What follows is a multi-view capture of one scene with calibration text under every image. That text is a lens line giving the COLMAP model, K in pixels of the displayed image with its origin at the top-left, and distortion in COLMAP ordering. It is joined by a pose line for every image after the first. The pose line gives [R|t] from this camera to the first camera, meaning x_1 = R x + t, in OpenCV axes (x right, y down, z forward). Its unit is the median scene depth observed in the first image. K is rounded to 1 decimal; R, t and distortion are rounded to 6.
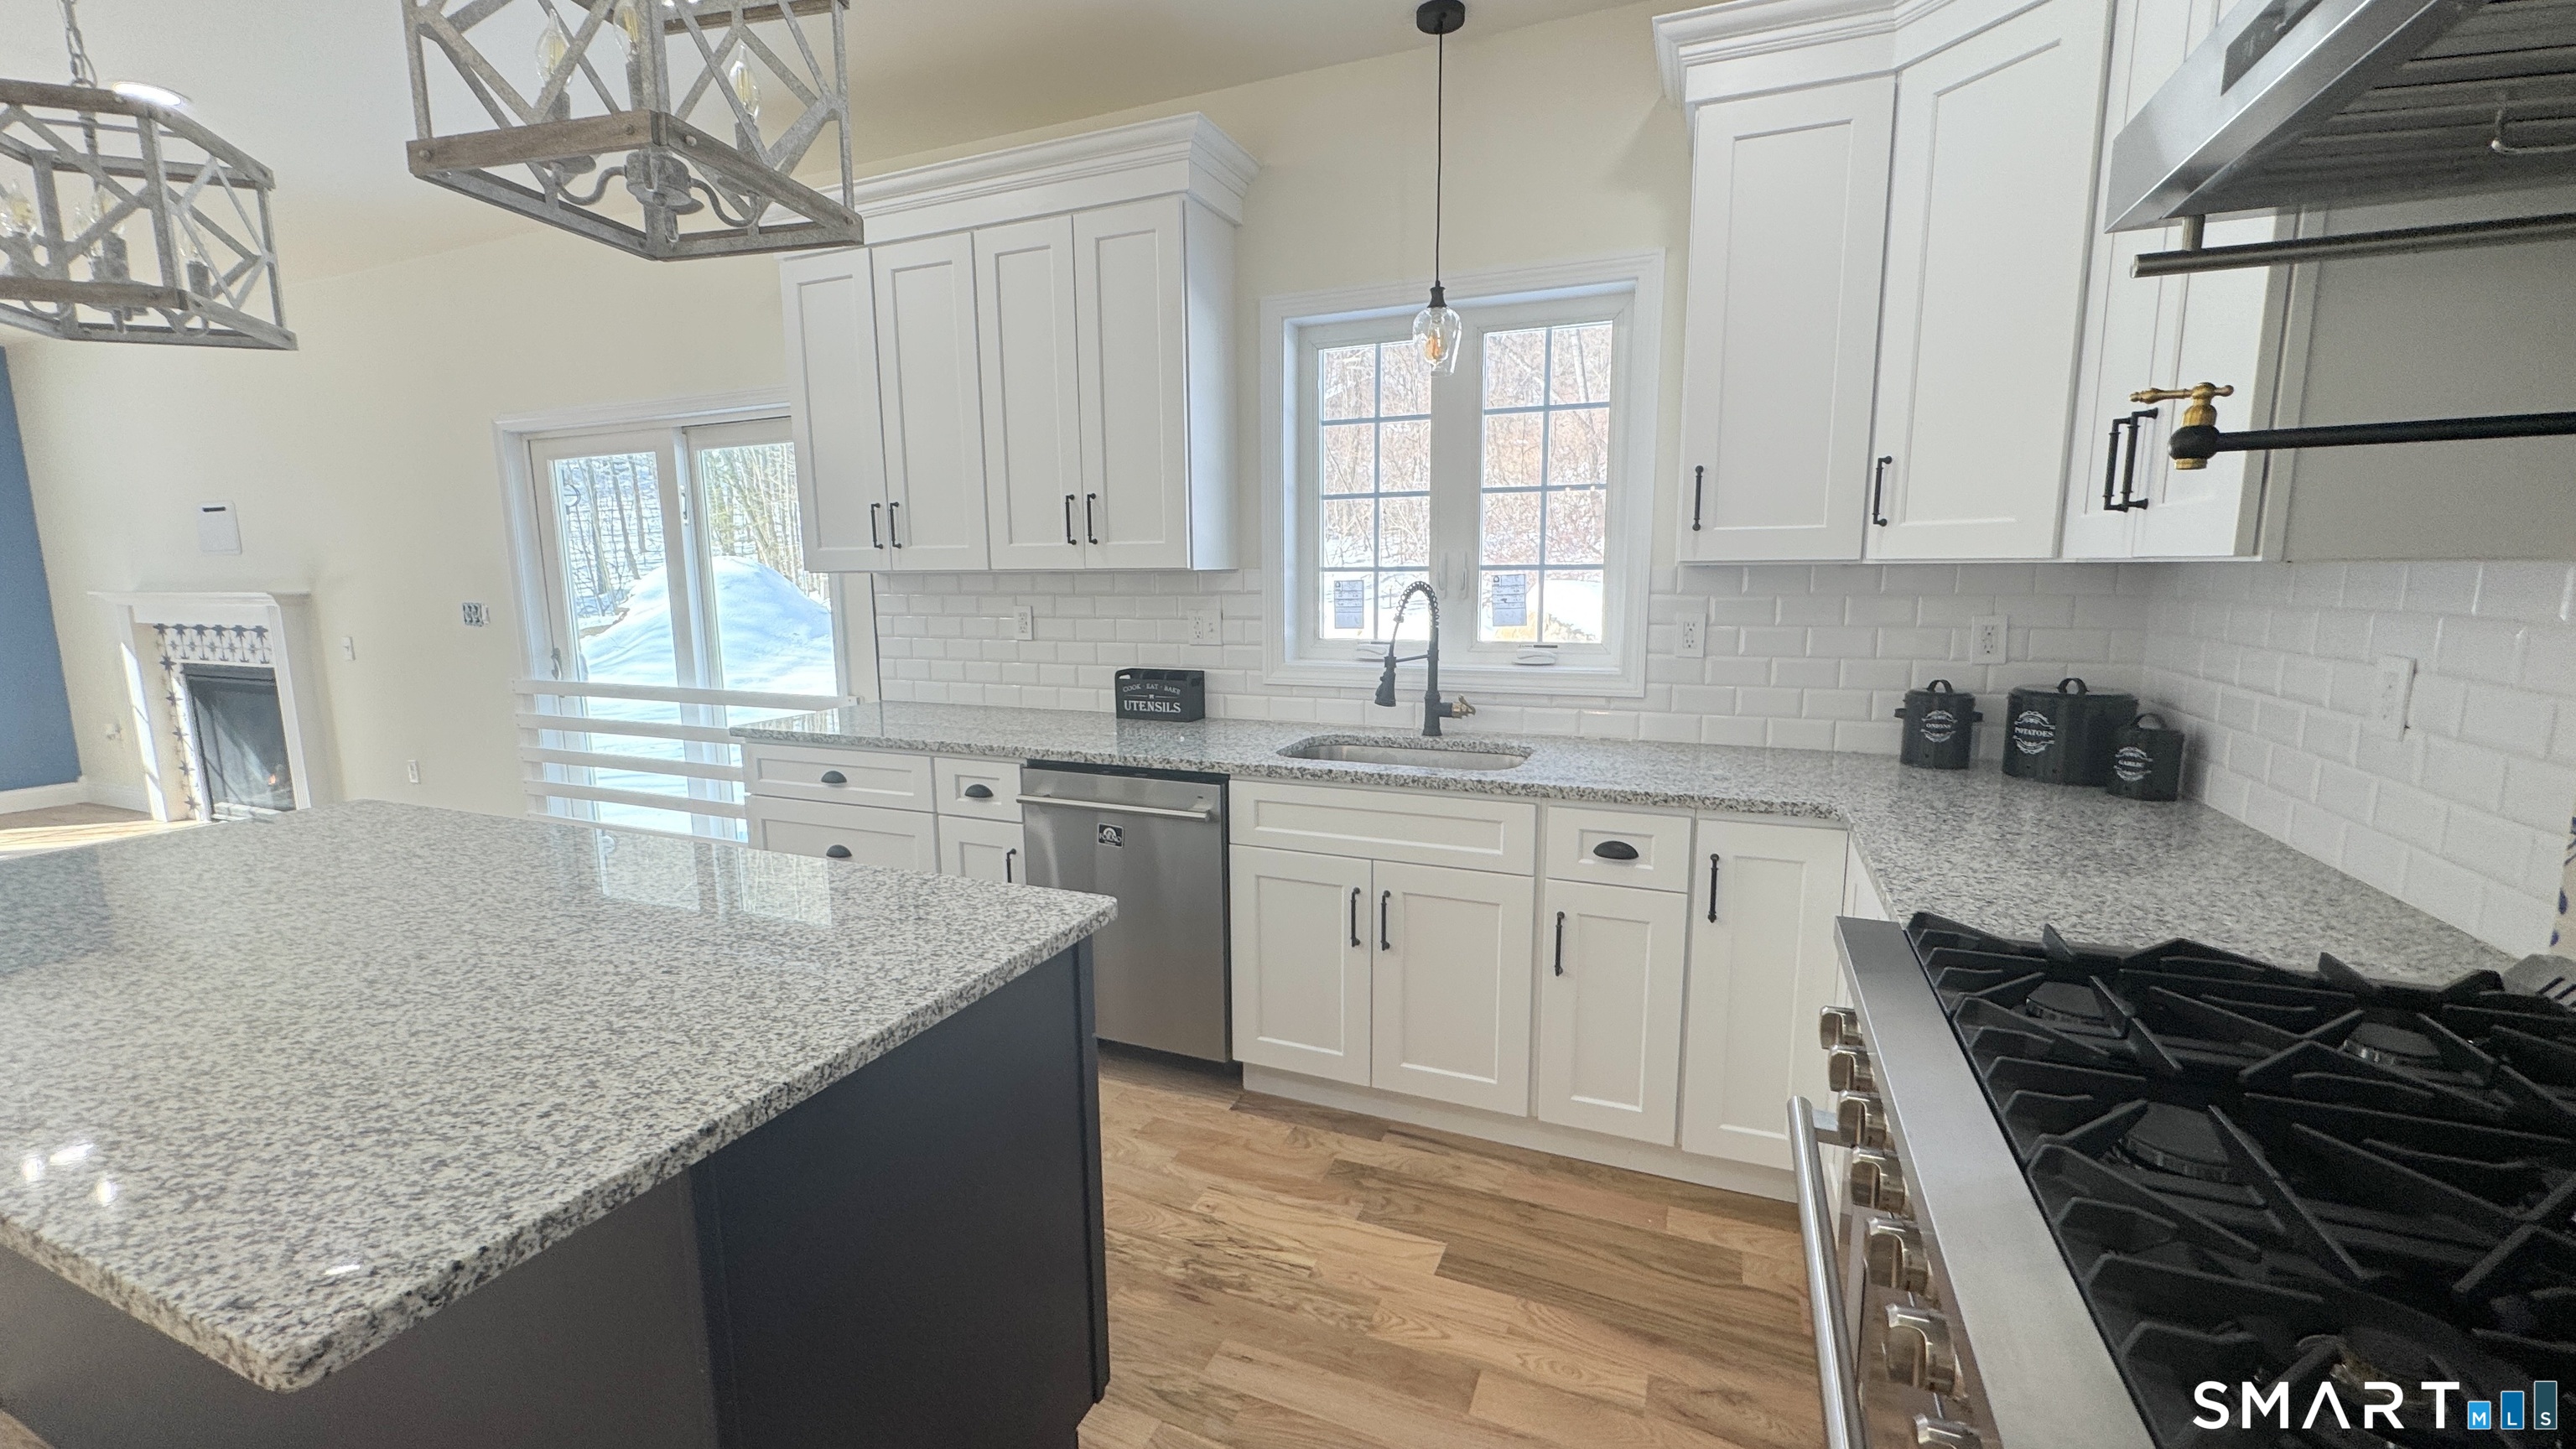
lens RADIAL K [[1031.7, 0, 1283.2], [0, 1031.7, 721.1], [0, 0, 1]] dist [-0.000632, -0.001122]
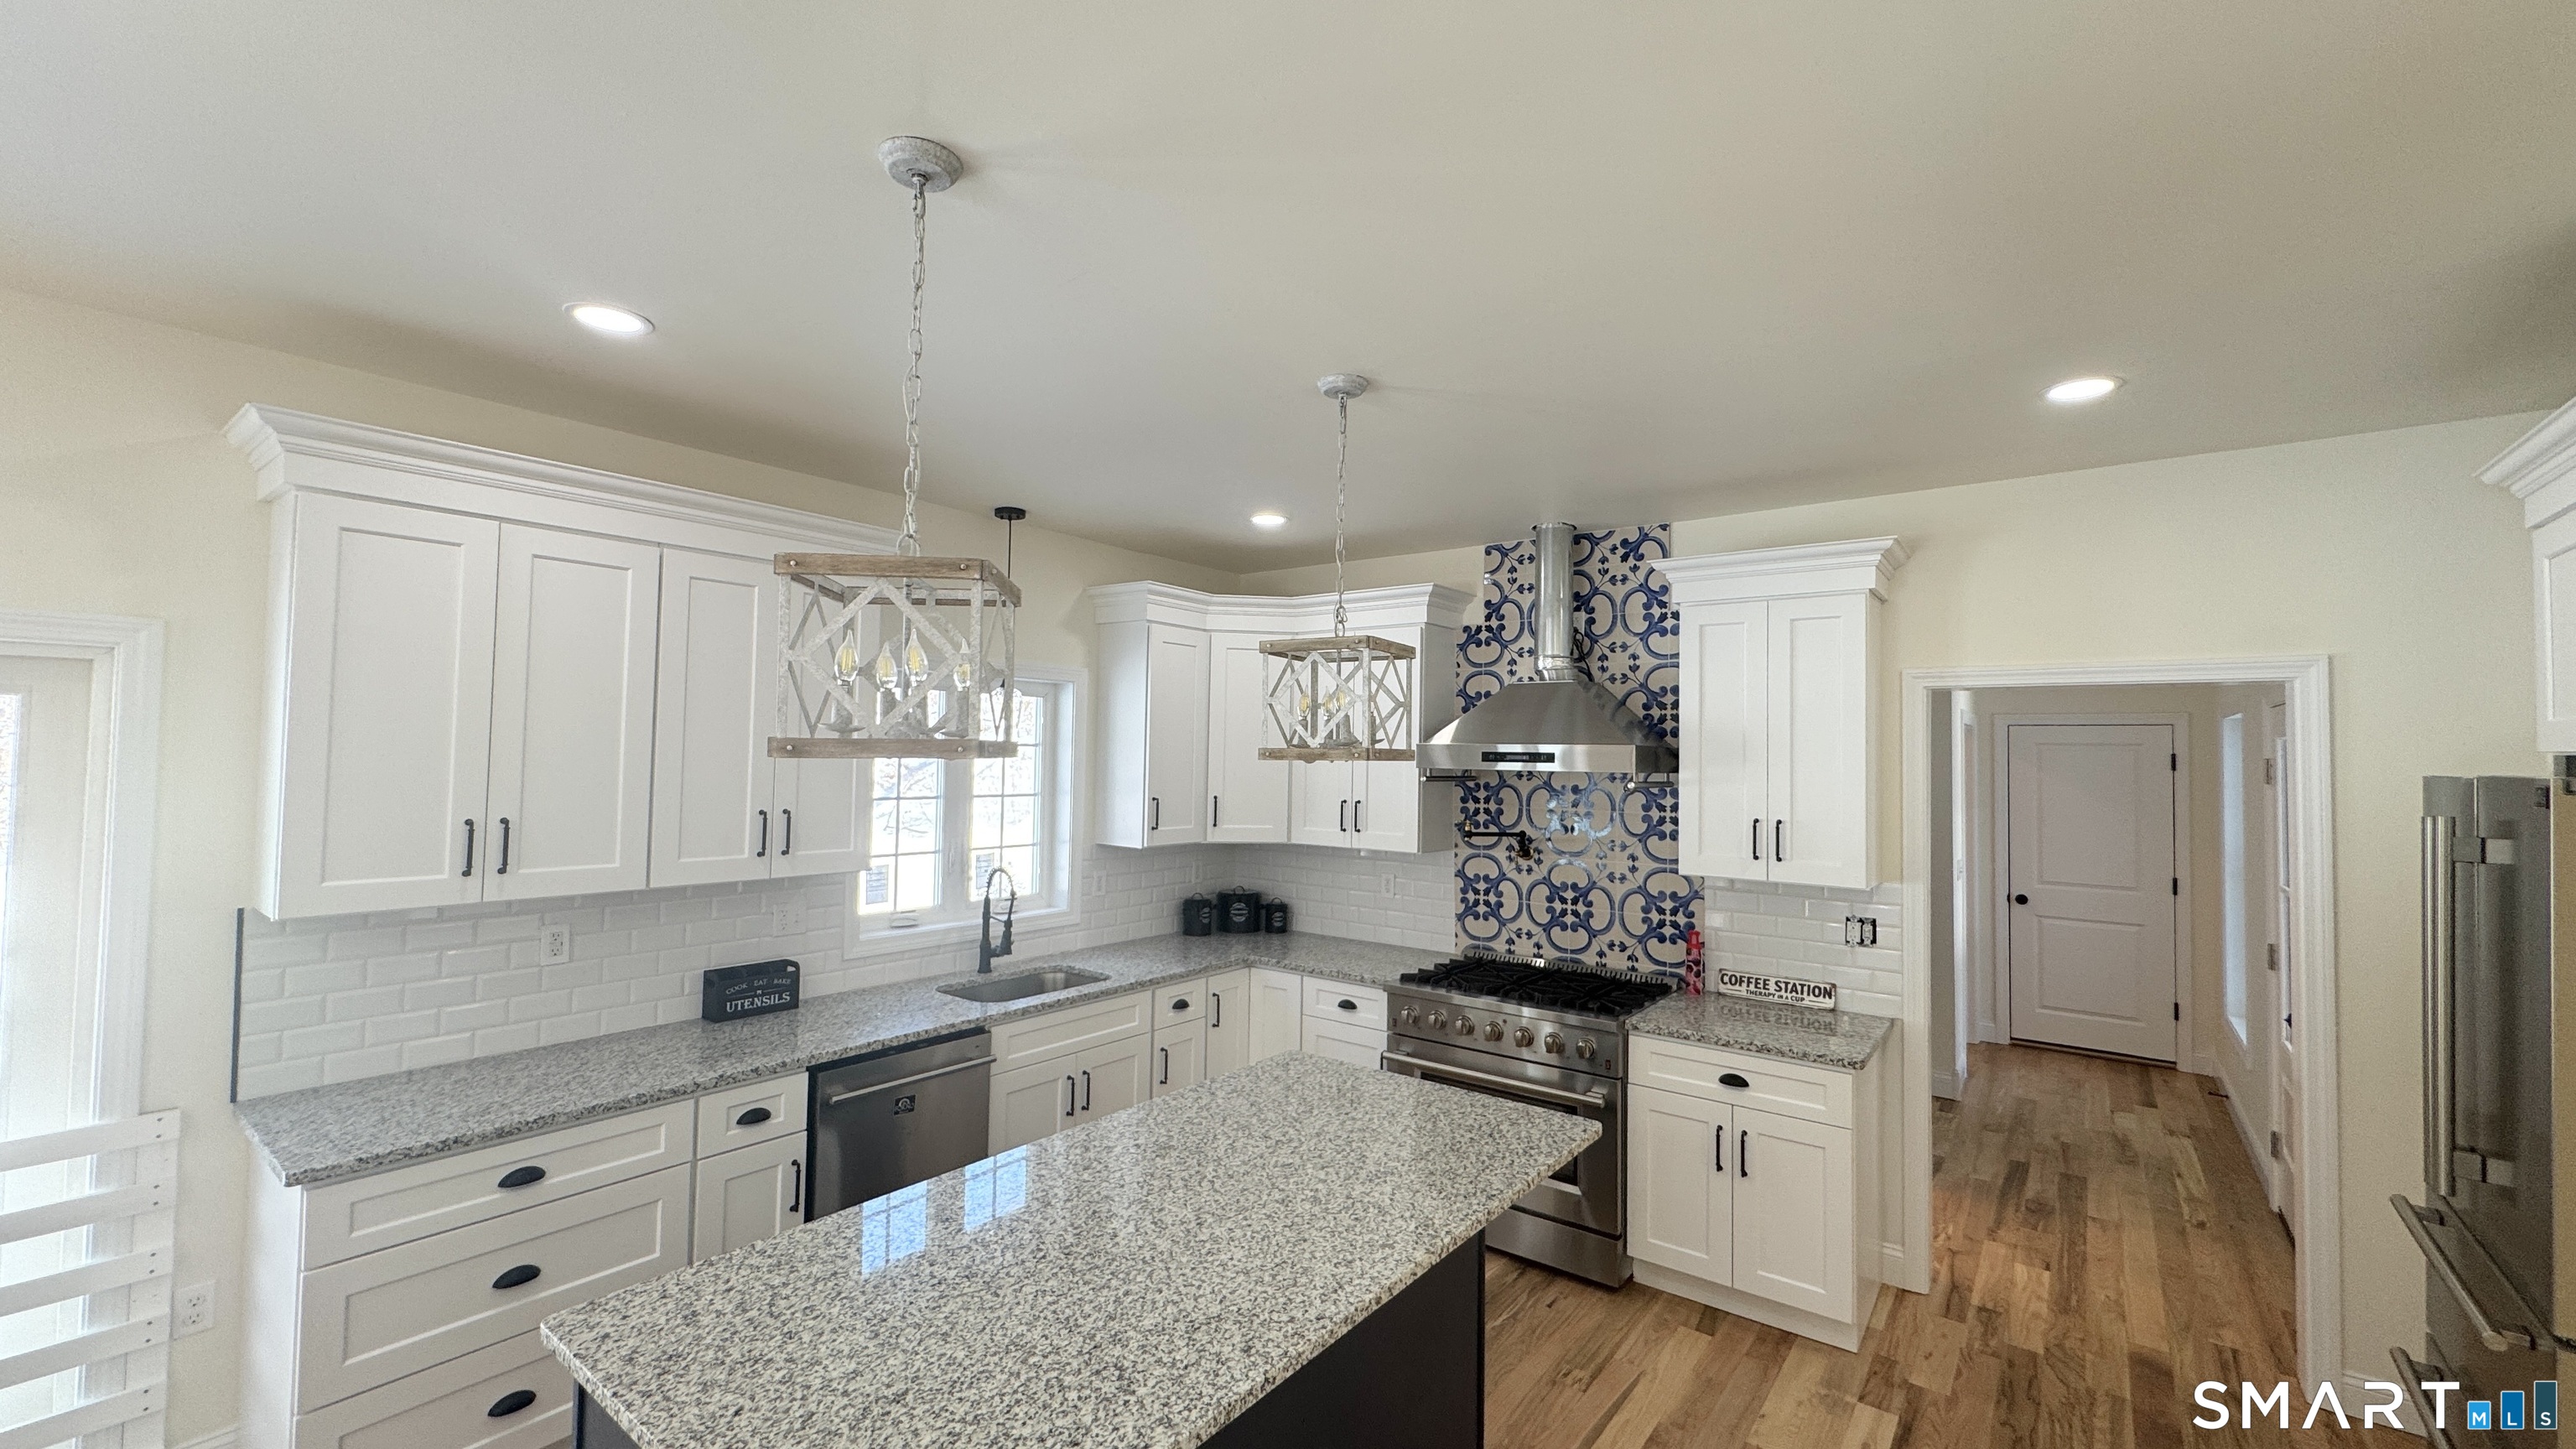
lens RADIAL K [[1031.7, 0, 1284.9], [0, 1031.7, 716.8], [0, 0, 1]] dist [-0.000632, -0.001122]
pose [[0.256469, 0.050128, 0.965252, -1.126508], [0.123277, 0.988802, -0.084106, -0.162408], [-0.958659, 0.140564, 0.247417, 0.211394]]
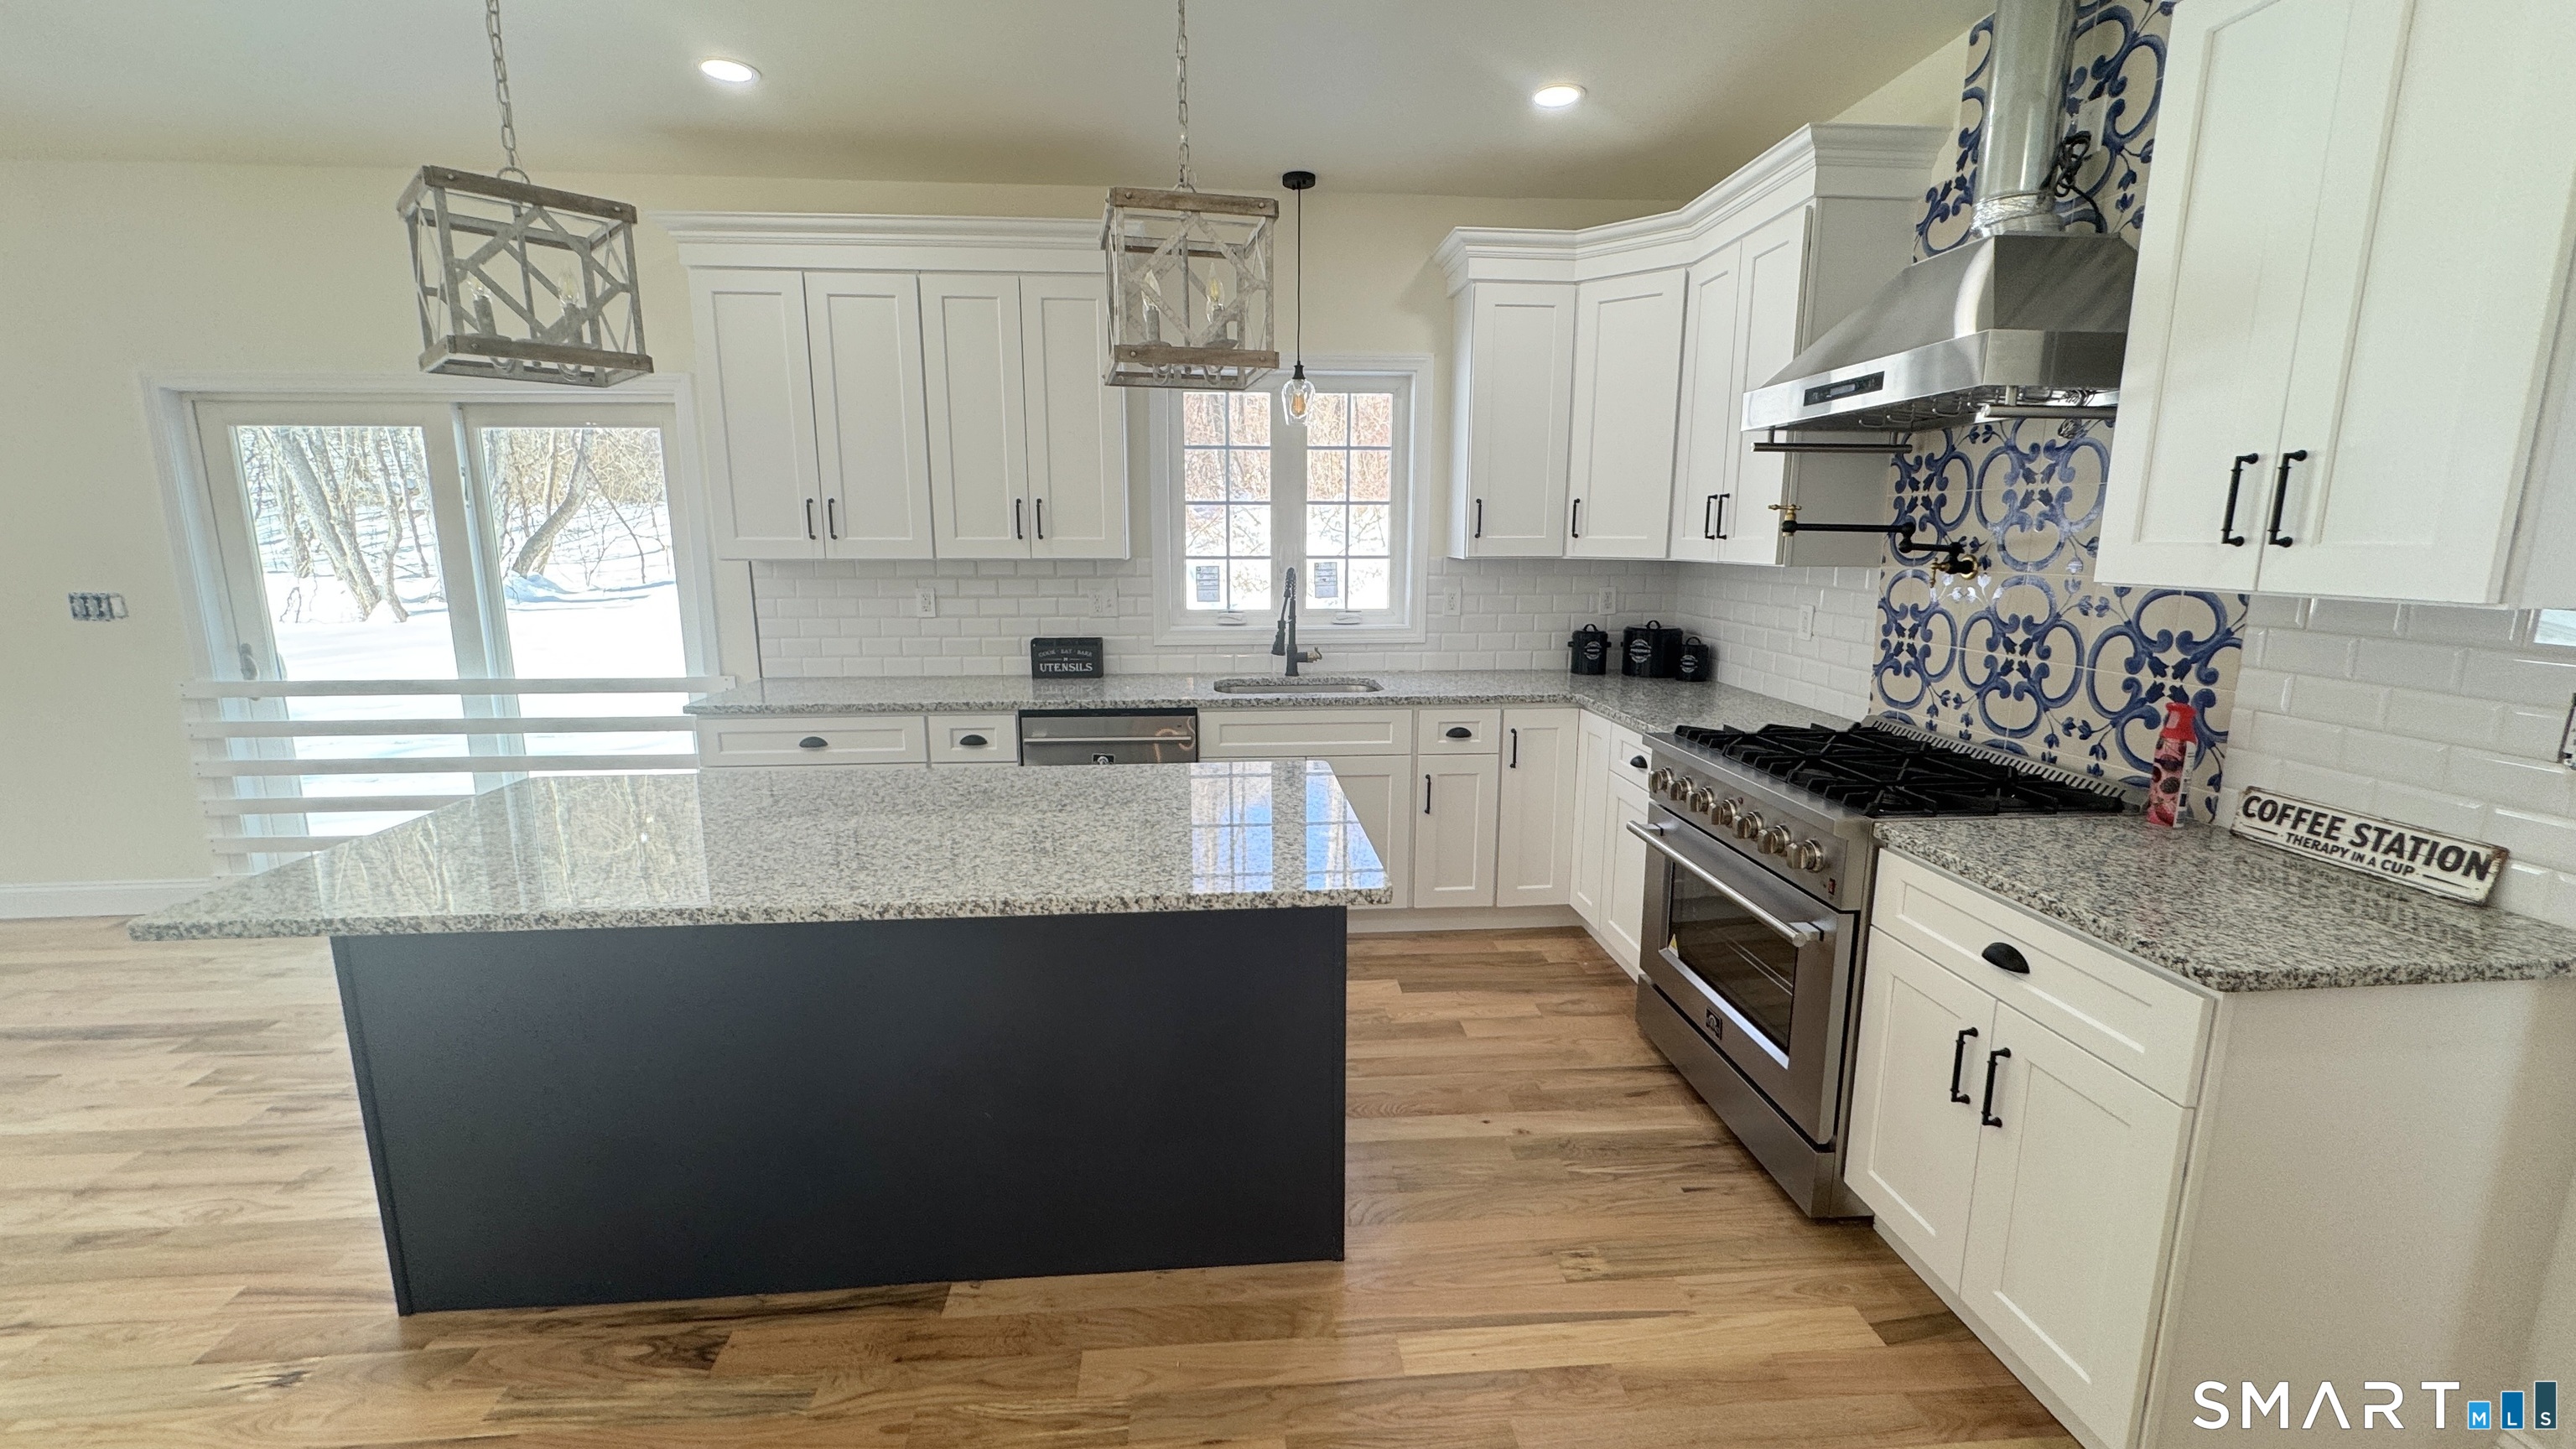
lens RADIAL K [[1031.7, 0, 1281.2], [0, 1031.7, 718.3], [0, 0, 1]] dist [-0.000632, -0.001122]
pose [[0.889607, -0.072189, 0.450987, -0.516760], [0.059118, 0.997323, 0.043025, 0.010731], [-0.452885, -0.011614, 0.891493, -0.266398]]
